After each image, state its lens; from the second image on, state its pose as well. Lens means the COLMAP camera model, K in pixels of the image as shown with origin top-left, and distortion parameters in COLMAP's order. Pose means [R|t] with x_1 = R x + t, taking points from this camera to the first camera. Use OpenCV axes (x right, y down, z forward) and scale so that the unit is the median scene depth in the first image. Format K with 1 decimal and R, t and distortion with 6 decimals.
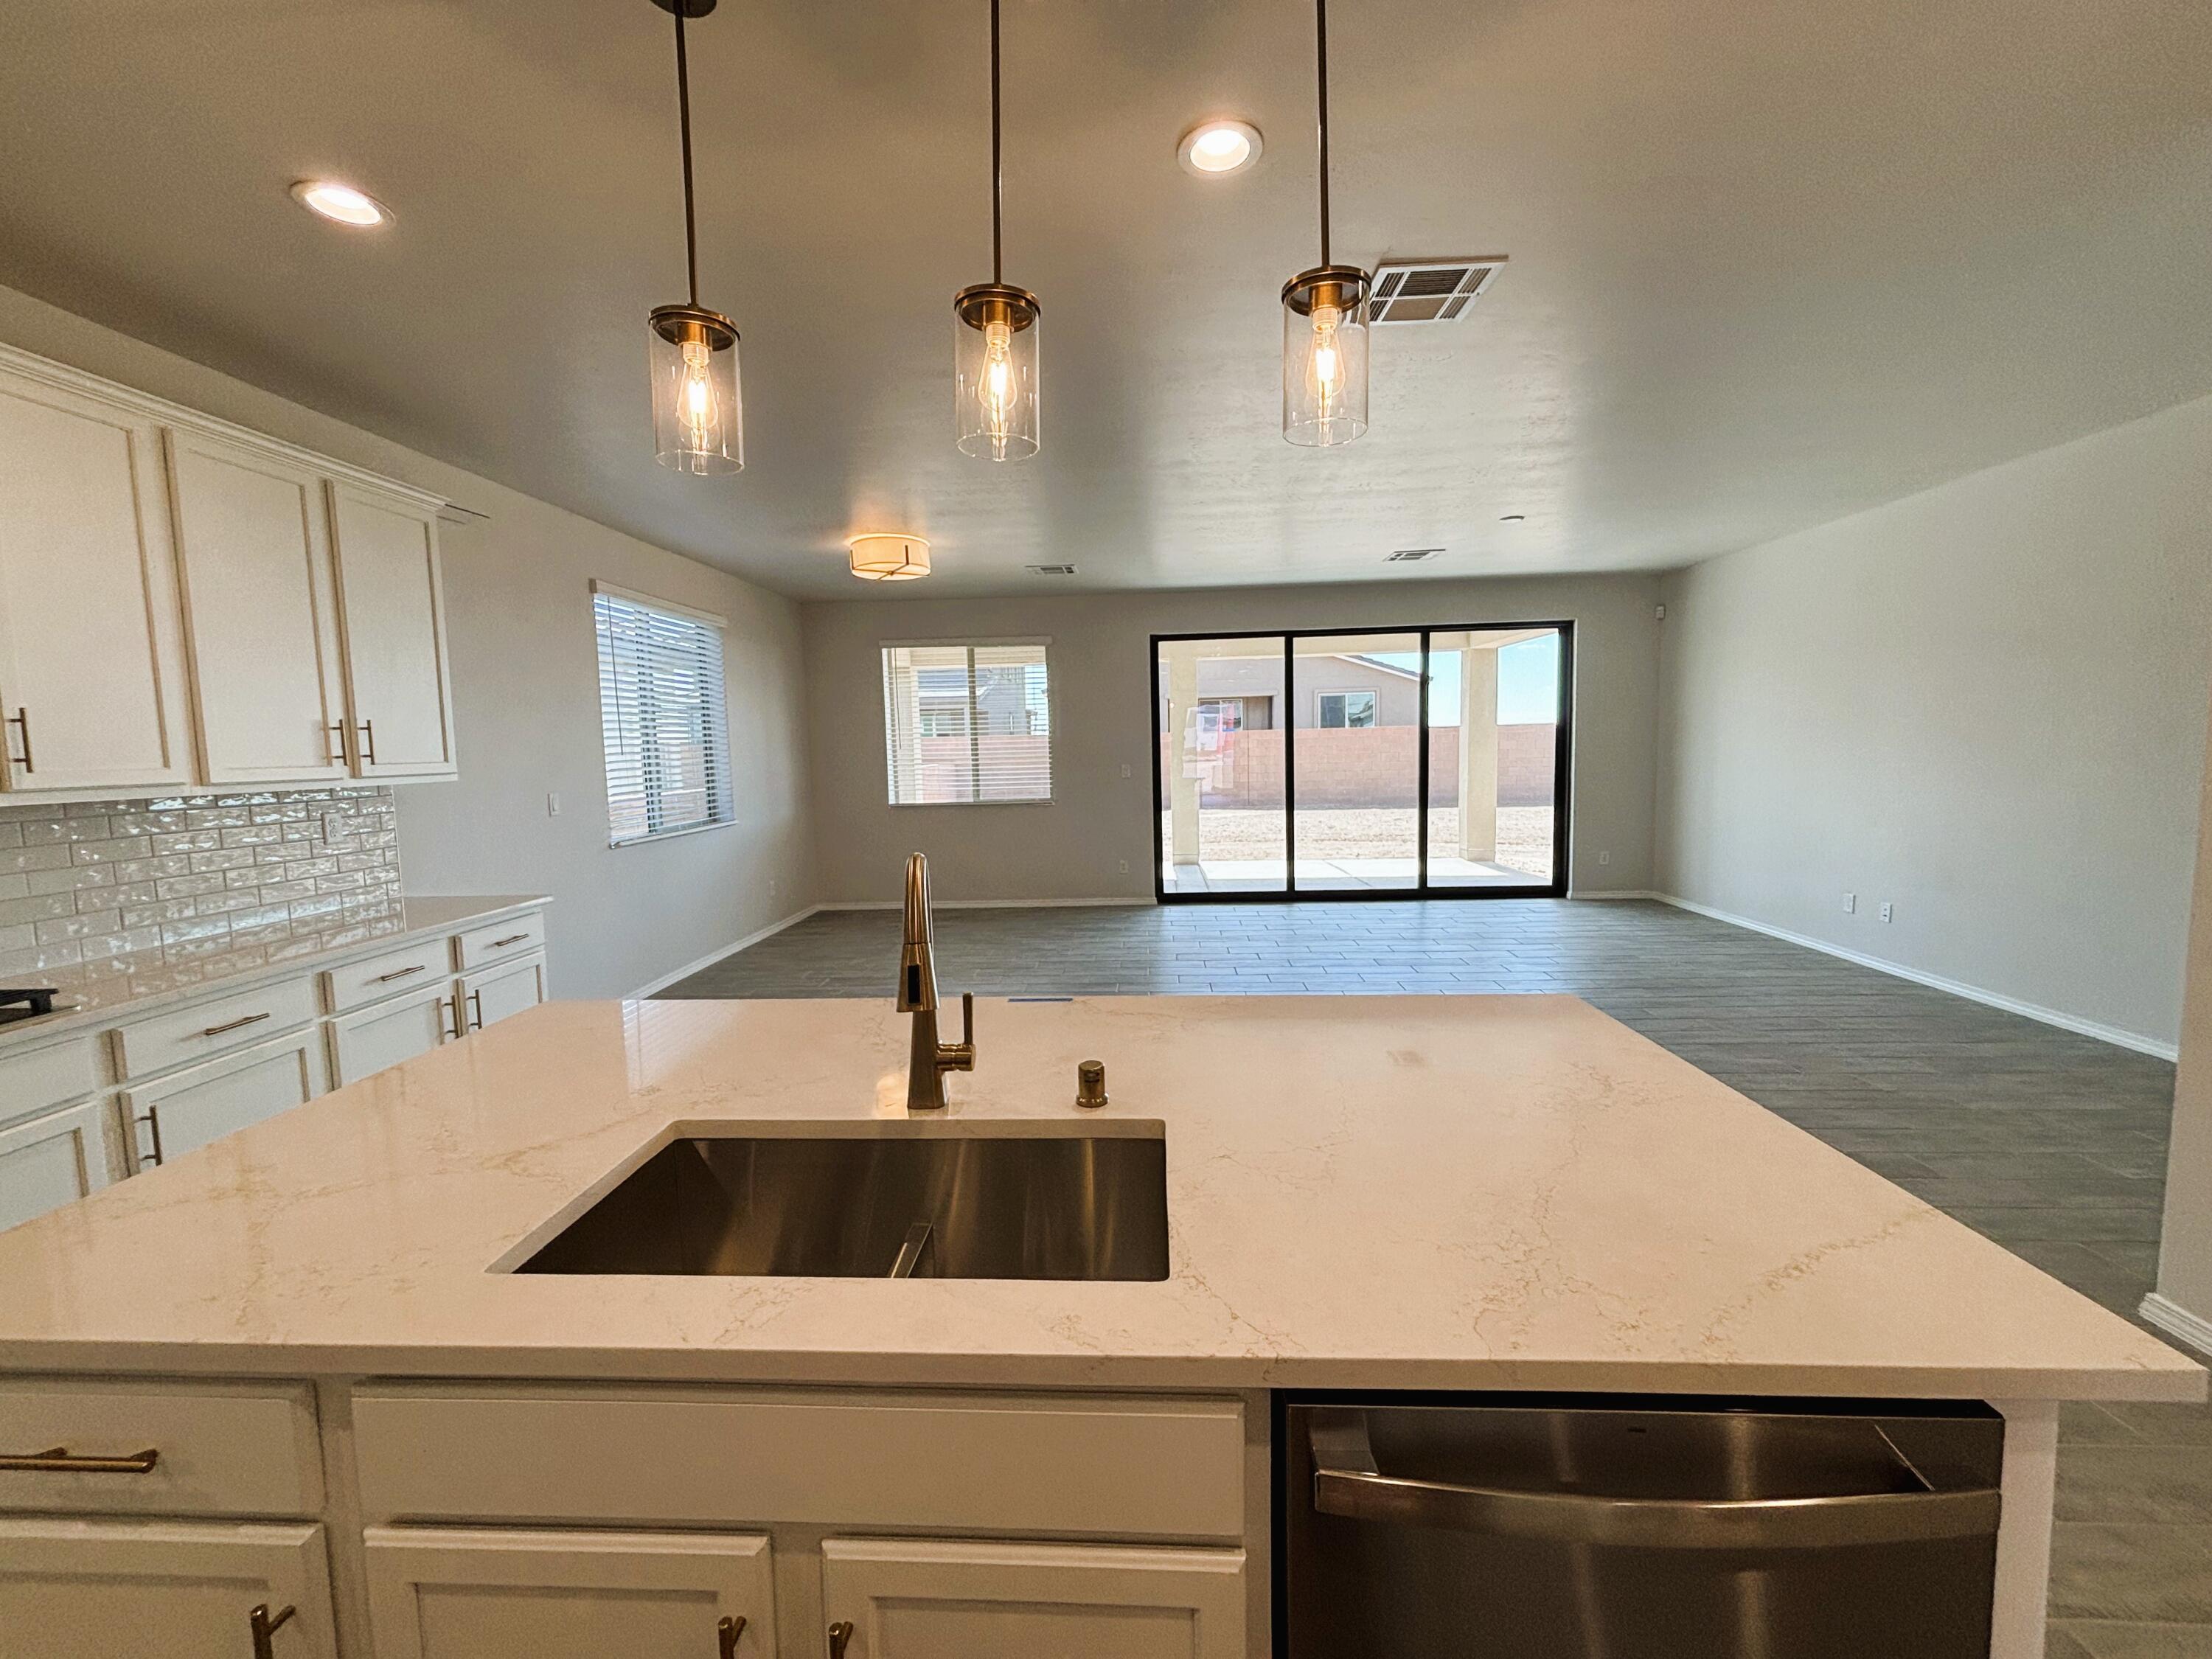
lens RADIAL K [[895.6, 0, 1104.7], [0, 895.6, 828.9], [0, 0, 1]] dist [-0.002673, 0.000221]
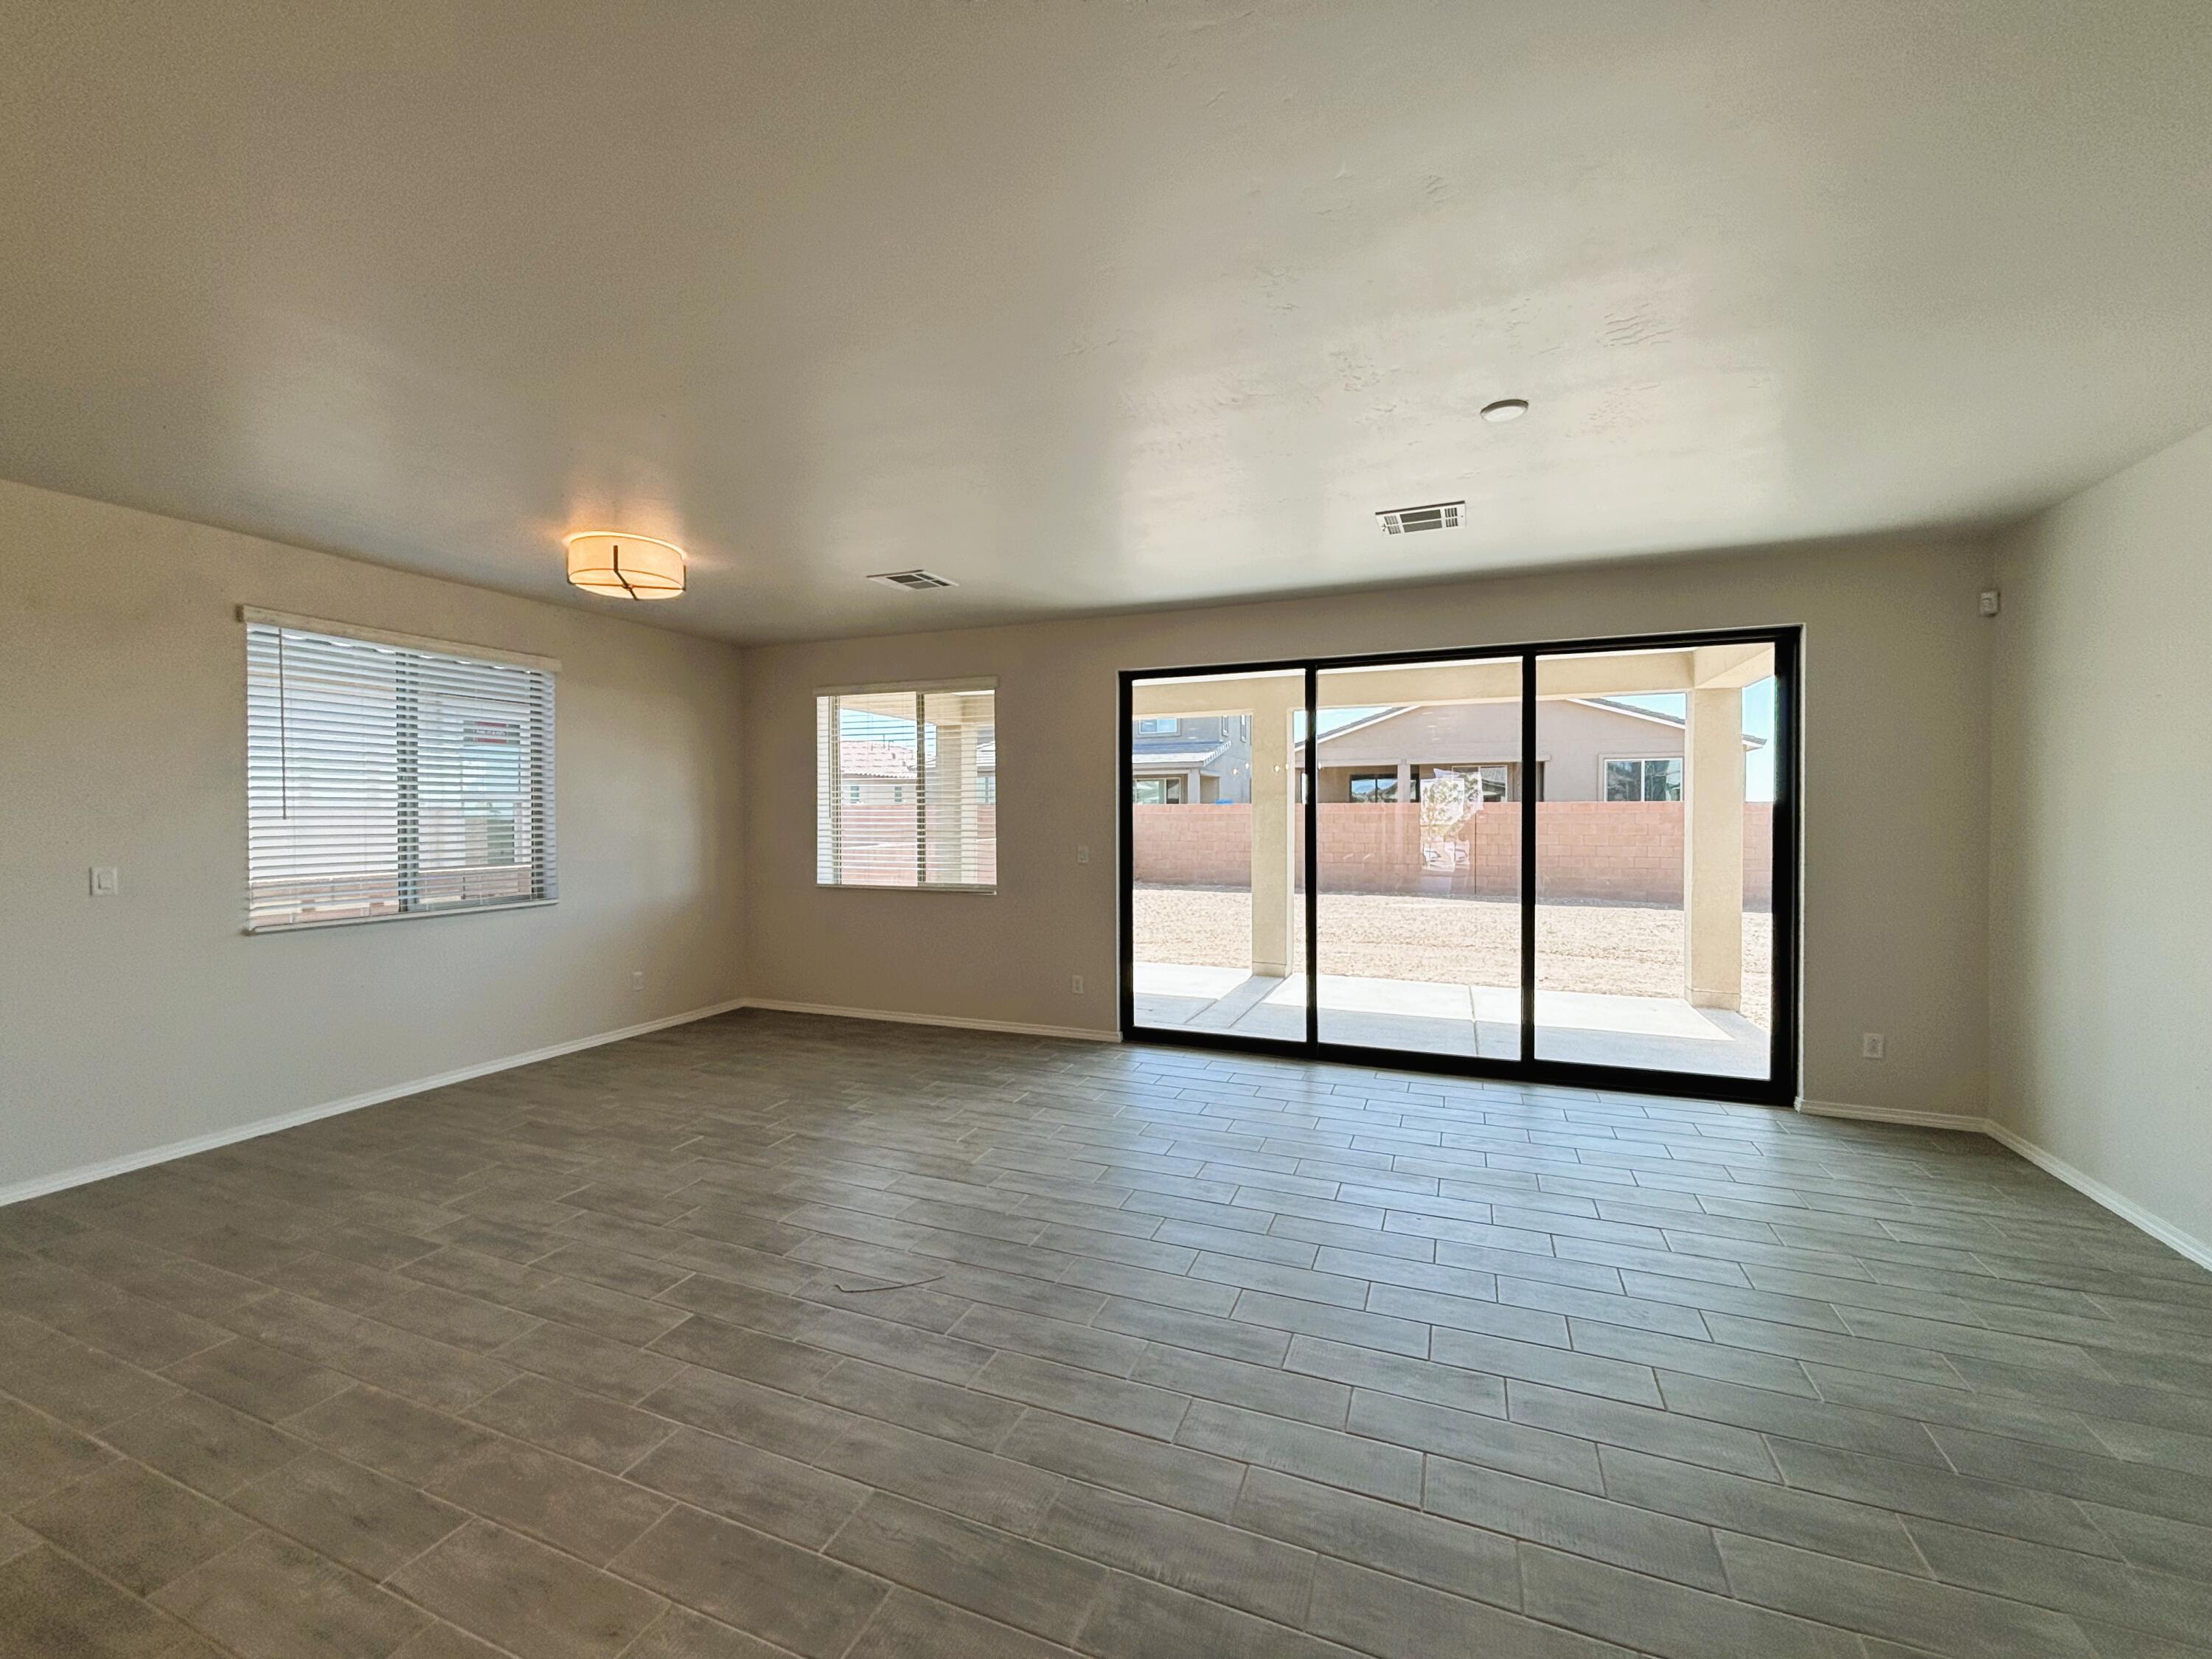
lens RADIAL K [[895.6, 0, 1110.6], [0, 895.6, 825.5], [0, 0, 1]] dist [-0.002673, 0.000221]
pose [[0.945663, 0.027788, -0.323958, 0.289959], [-0.052333, 0.996359, -0.067300, -0.041163], [0.320909, 0.080597, 0.943675, 0.319366]]
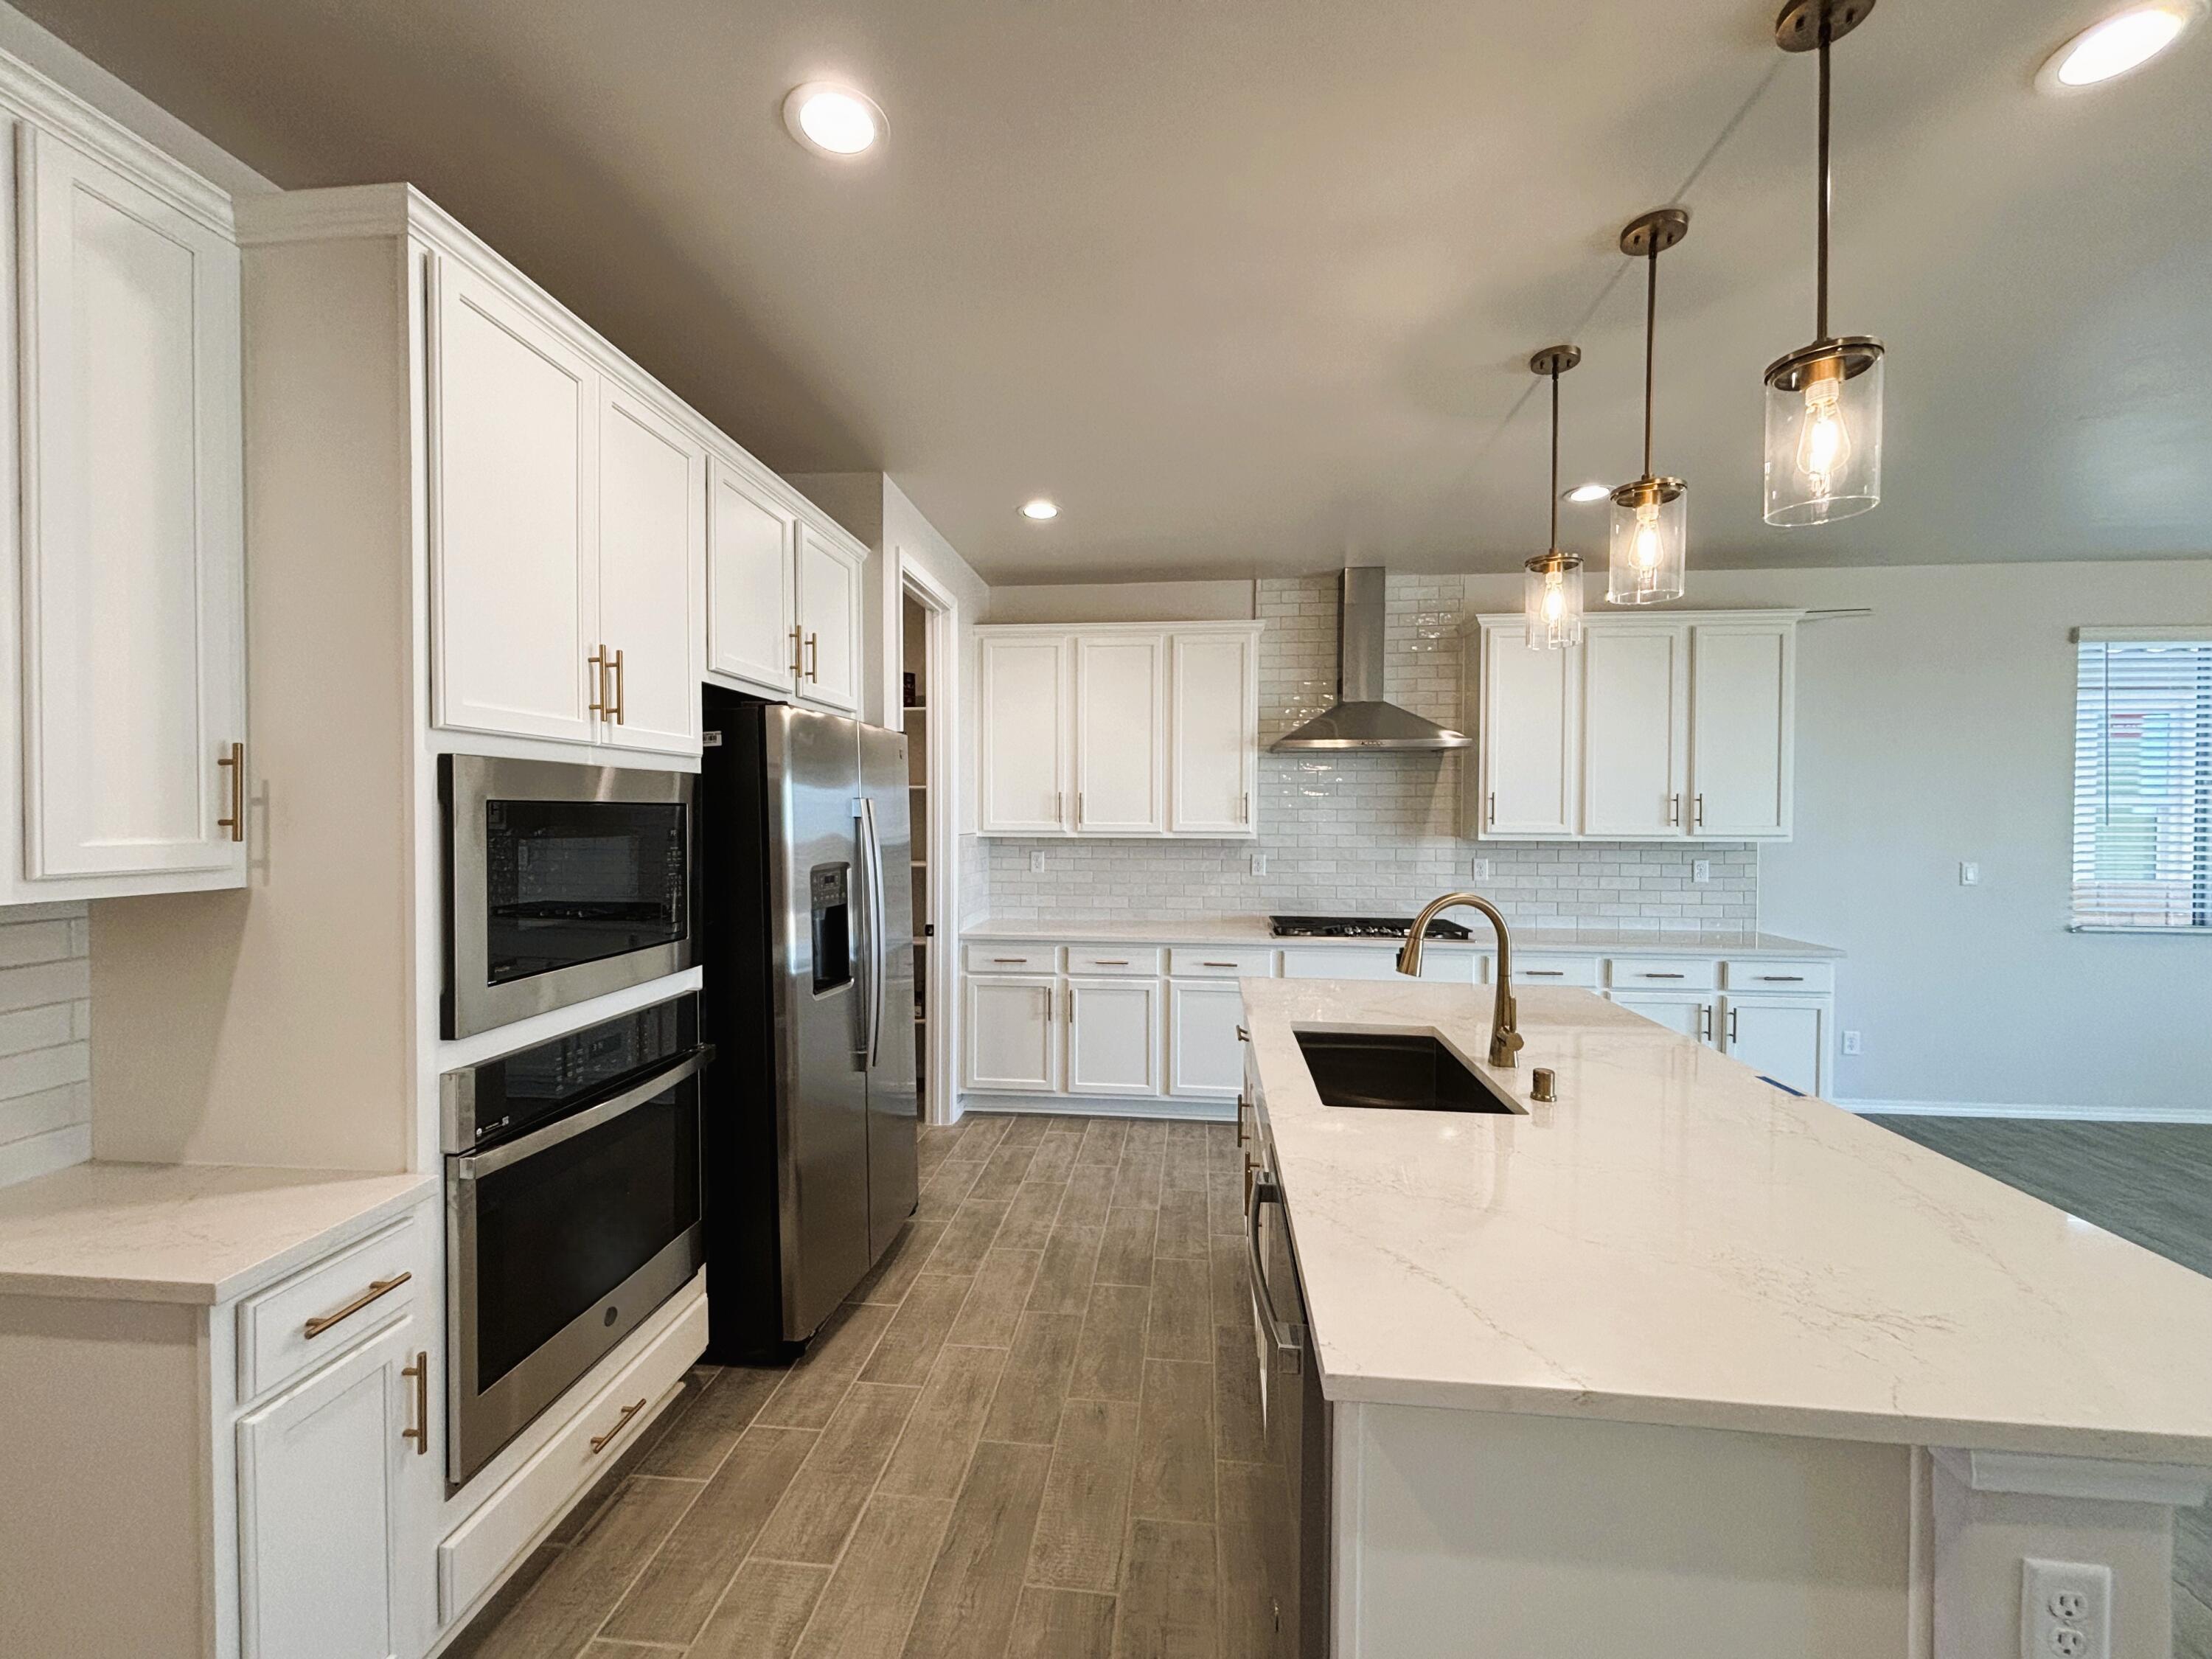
lens RADIAL K [[895.6, 0, 1113.6], [0, 895.6, 827.9], [0, 0, 1]] dist [-0.002673, 0.000221]
pose [[-0.054645, 0.033412, -0.997947, 0.238816], [-0.096799, 0.994555, 0.038599, -0.014189], [0.993803, 0.098710, -0.051113, 0.072858]]
